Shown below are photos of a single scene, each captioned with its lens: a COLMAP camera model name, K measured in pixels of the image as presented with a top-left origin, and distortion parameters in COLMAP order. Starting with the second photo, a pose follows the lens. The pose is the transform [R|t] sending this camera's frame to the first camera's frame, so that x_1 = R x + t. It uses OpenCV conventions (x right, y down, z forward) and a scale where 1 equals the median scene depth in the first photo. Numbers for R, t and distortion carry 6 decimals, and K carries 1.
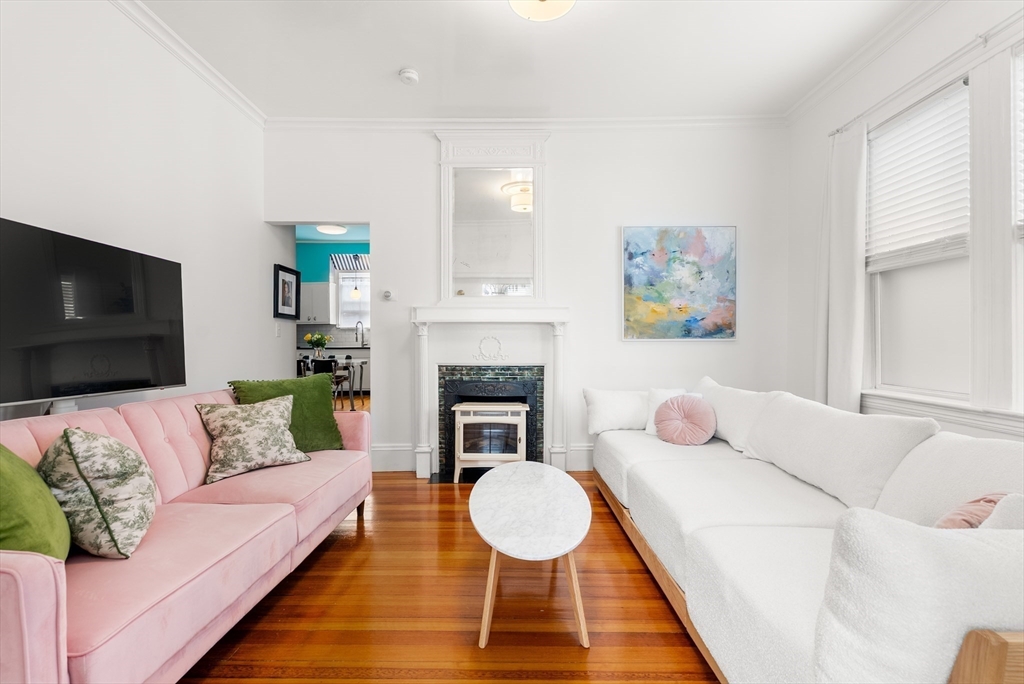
lens RADIAL K [[457.2, 0, 511.6], [0, 457.2, 340.8], [0, 0, 1]] dist [-0.001089, -0.000341]
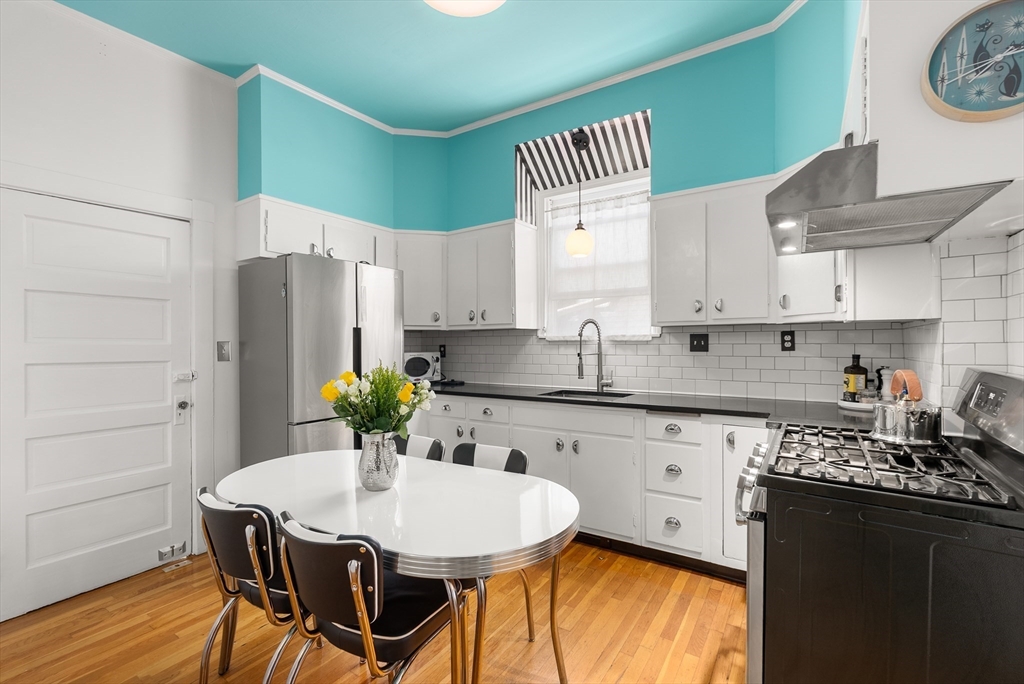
lens RADIAL K [[457.2, 0, 514.0], [0, 457.2, 340.9], [0, 0, 1]] dist [-0.001089, -0.000341]
pose [[0.833793, -0.004034, -0.552062, -0.185165], [-0.000495, 0.999967, -0.008055, -0.022696], [0.552077, 0.006990, 0.833764, 0.668526]]
